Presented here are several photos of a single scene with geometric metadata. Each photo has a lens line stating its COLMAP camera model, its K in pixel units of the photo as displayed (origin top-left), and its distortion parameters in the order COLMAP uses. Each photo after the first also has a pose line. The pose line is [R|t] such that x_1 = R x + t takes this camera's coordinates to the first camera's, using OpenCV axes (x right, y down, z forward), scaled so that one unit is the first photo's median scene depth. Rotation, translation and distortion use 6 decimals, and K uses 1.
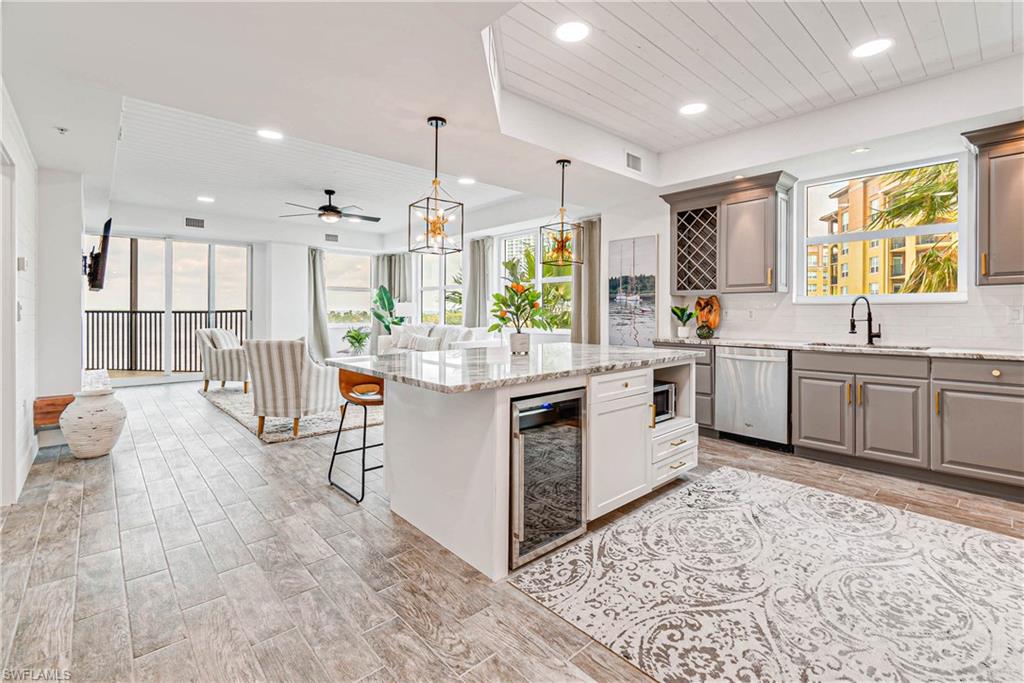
lens RADIAL K [[467.8, 0, 517.9], [0, 467.8, 314.3], [0, 0, 1]] dist [0.003385, -0.004222]
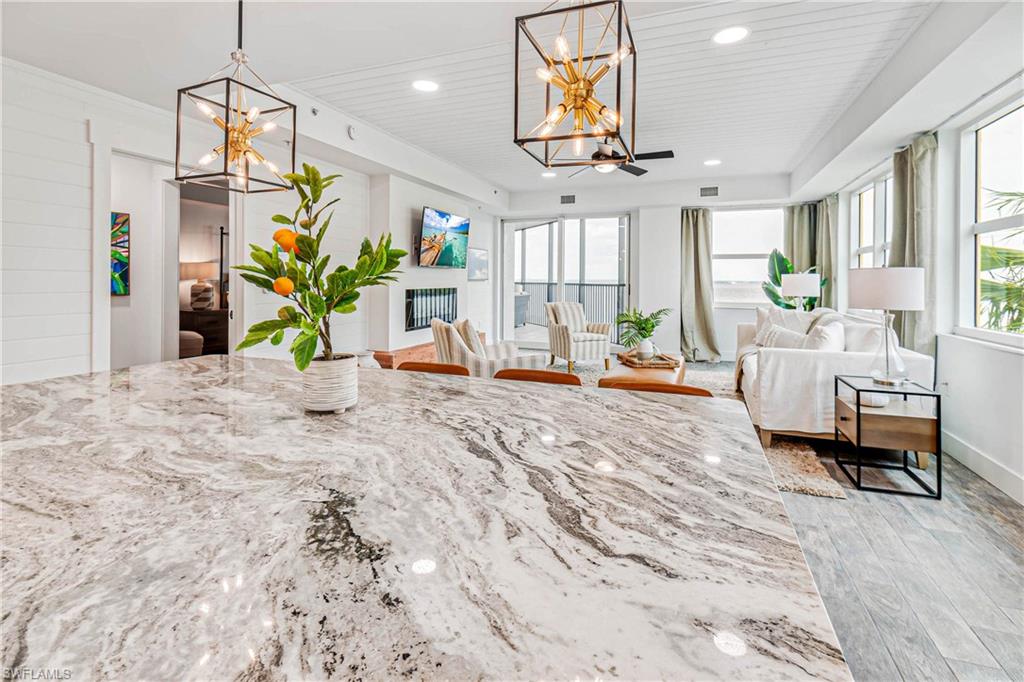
lens RADIAL K [[467.8, 0, 512.0], [0, 467.8, 283.0], [0, 0, 1]] dist [0.003385, -0.004222]
pose [[0.437677, 0.007929, -0.899098, 0.324898], [-0.014177, 0.999898, 0.001917, -0.017586], [0.899021, 0.011907, 0.437744, 0.750665]]
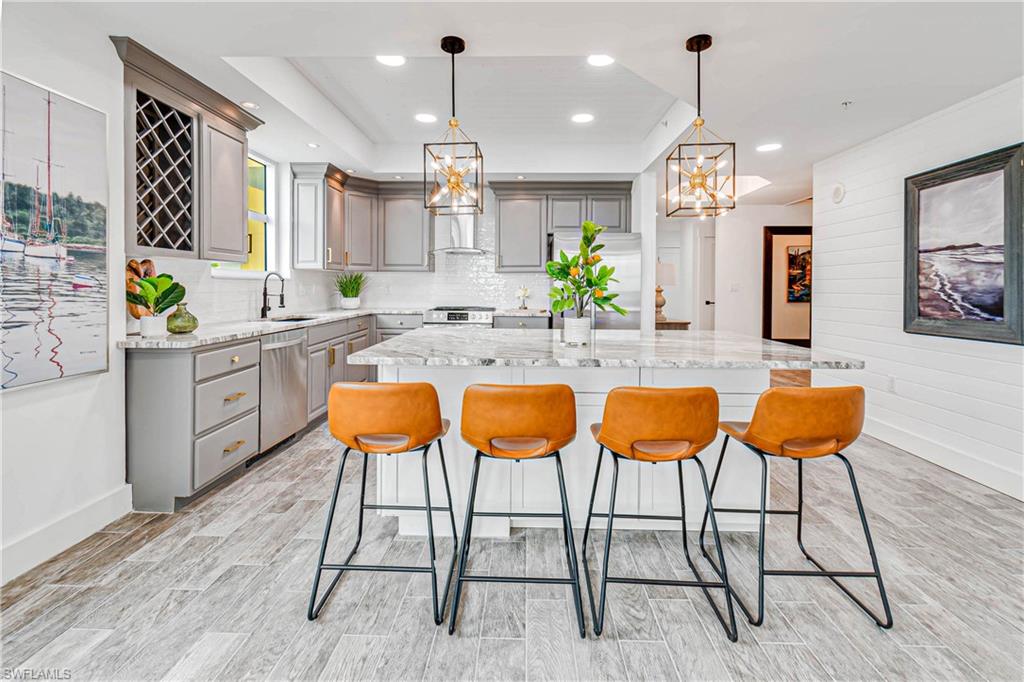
lens RADIAL K [[467.8, 0, 519.4], [0, 467.8, 289.0], [0, 0, 1]] dist [0.003385, -0.004222]
pose [[-0.727611, -0.006810, 0.685956, -0.355726], [-0.000743, 0.999958, 0.009140, -0.010341], [-0.685989, 0.006141, -0.727586, 1.264768]]
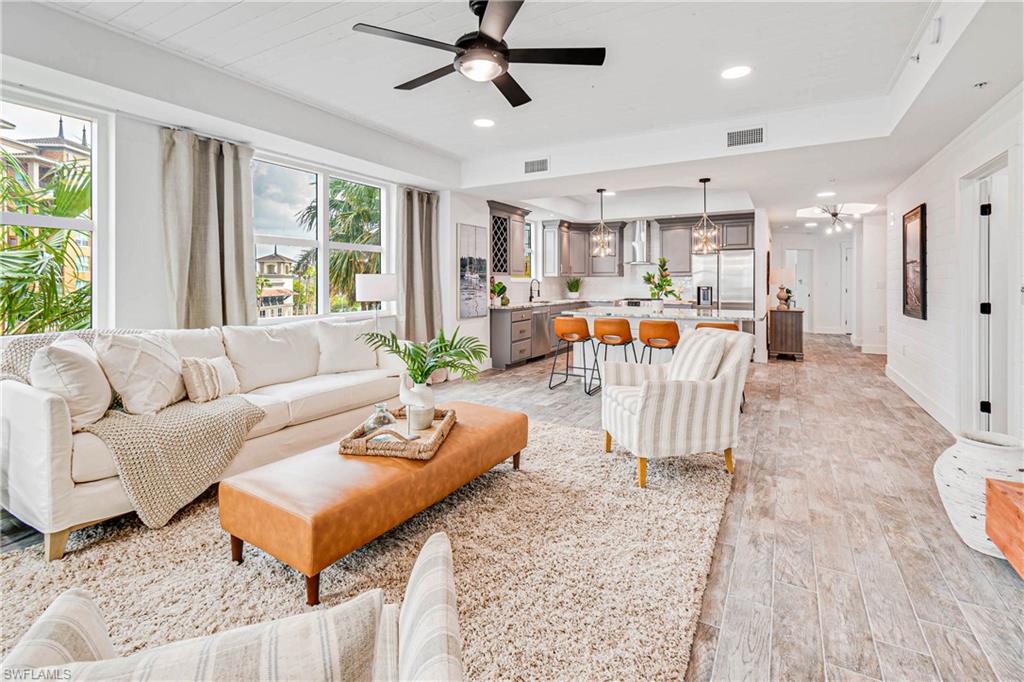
lens RADIAL K [[467.8, 0, 522.3], [0, 467.8, 286.3], [0, 0, 1]] dist [0.003385, -0.004222]
pose [[-0.317087, -0.006521, 0.948374, -1.165285], [0.006441, 0.999938, 0.009029, -0.023640], [-0.948375, 0.008971, -0.317026, 1.581877]]
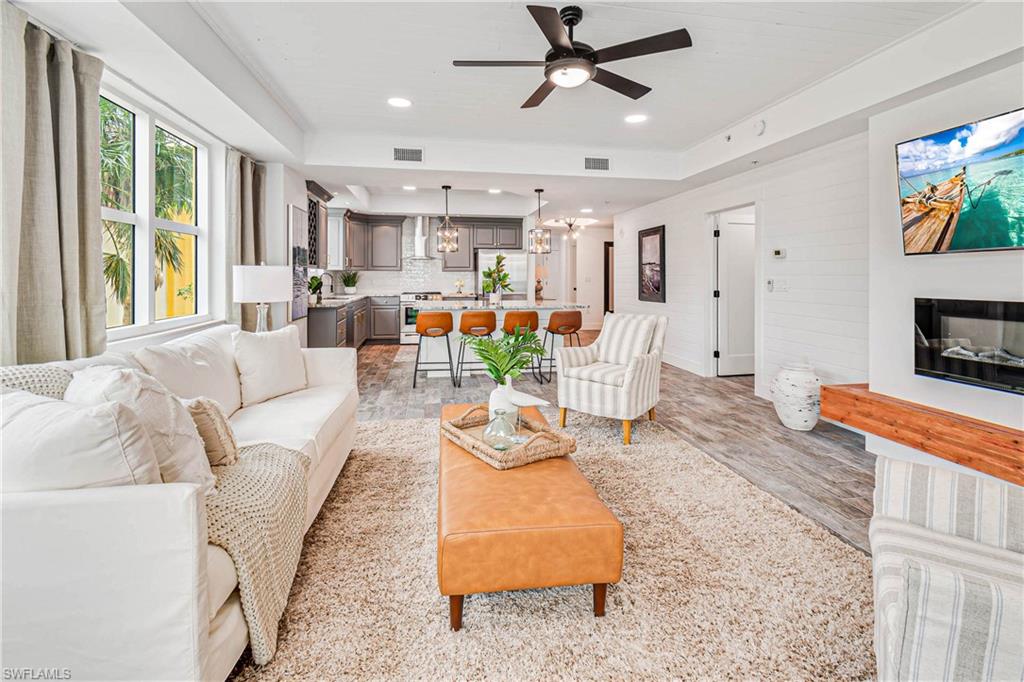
lens RADIAL K [[467.8, 0, 519.2], [0, 467.8, 279.4], [0, 0, 1]] dist [0.003385, -0.004222]
pose [[-0.848567, -0.004733, 0.529067, -0.859314], [0.001138, 0.999941, 0.010772, -0.029339], [-0.529086, 0.009743, -0.848512, 2.009202]]
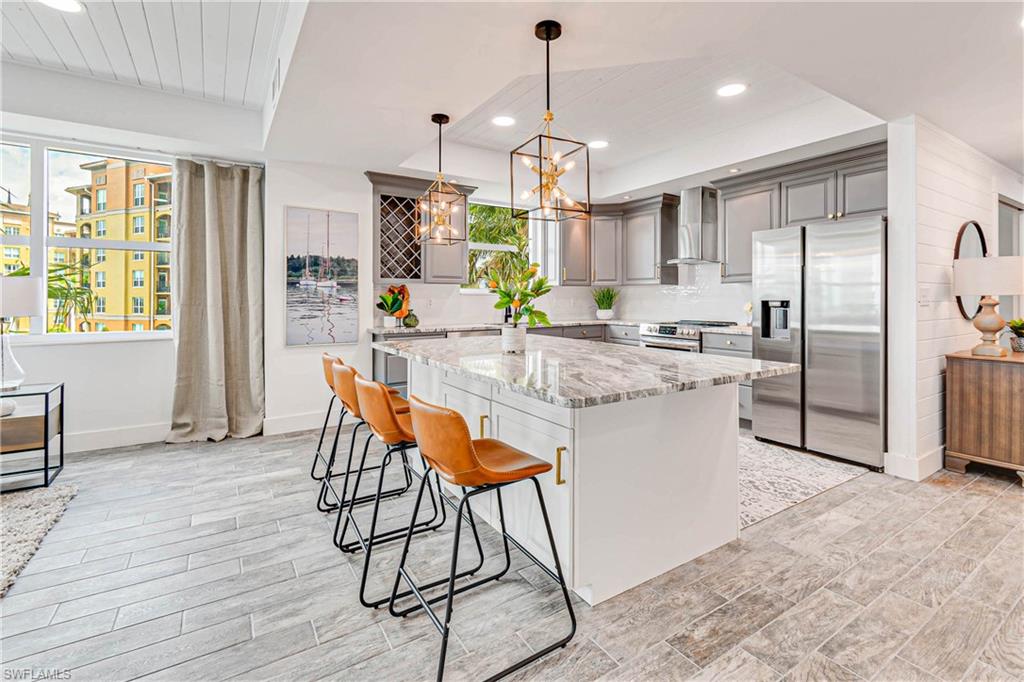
lens RADIAL K [[467.8, 0, 520.3], [0, 467.8, 295.7], [0, 0, 1]] dist [0.003385, -0.004222]
pose [[0.158968, 0.007449, 0.987256, -0.632992], [0.005643, 0.999948, -0.008453, -0.006587], [-0.987268, 0.006915, 0.158918, 0.669979]]
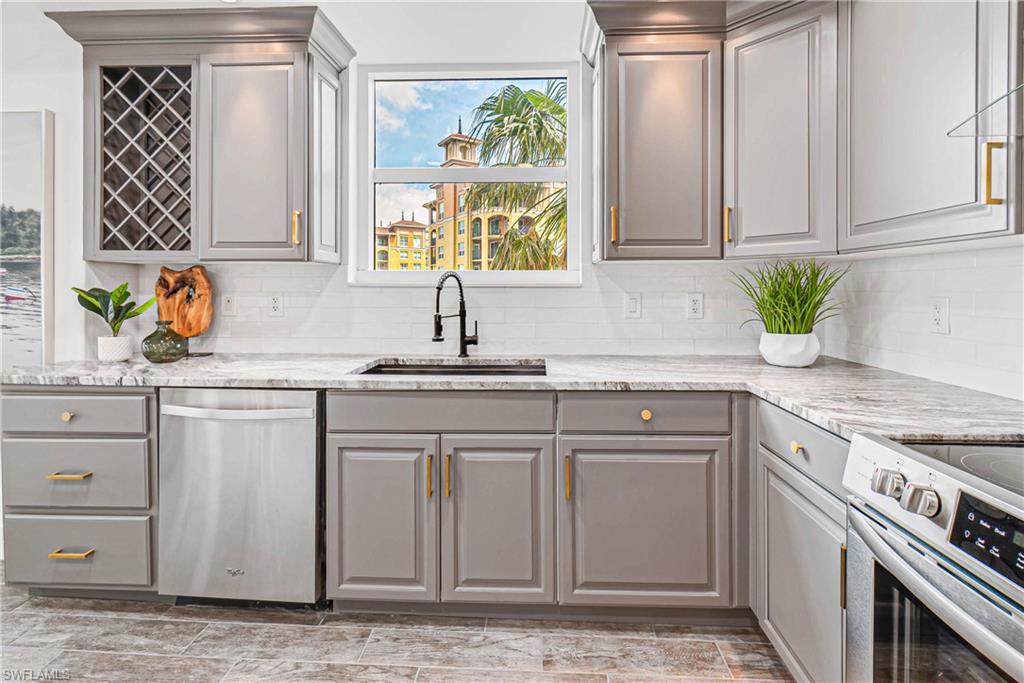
lens RADIAL K [[467.8, 0, 522.6], [0, 467.8, 287.4], [0, 0, 1]] dist [0.003385, -0.004222]
pose [[0.710121, 0.005334, 0.704059, 0.366331], [-0.000666, 0.999976, -0.006905, -0.016588], [-0.704079, 0.004434, 0.710107, 0.496255]]
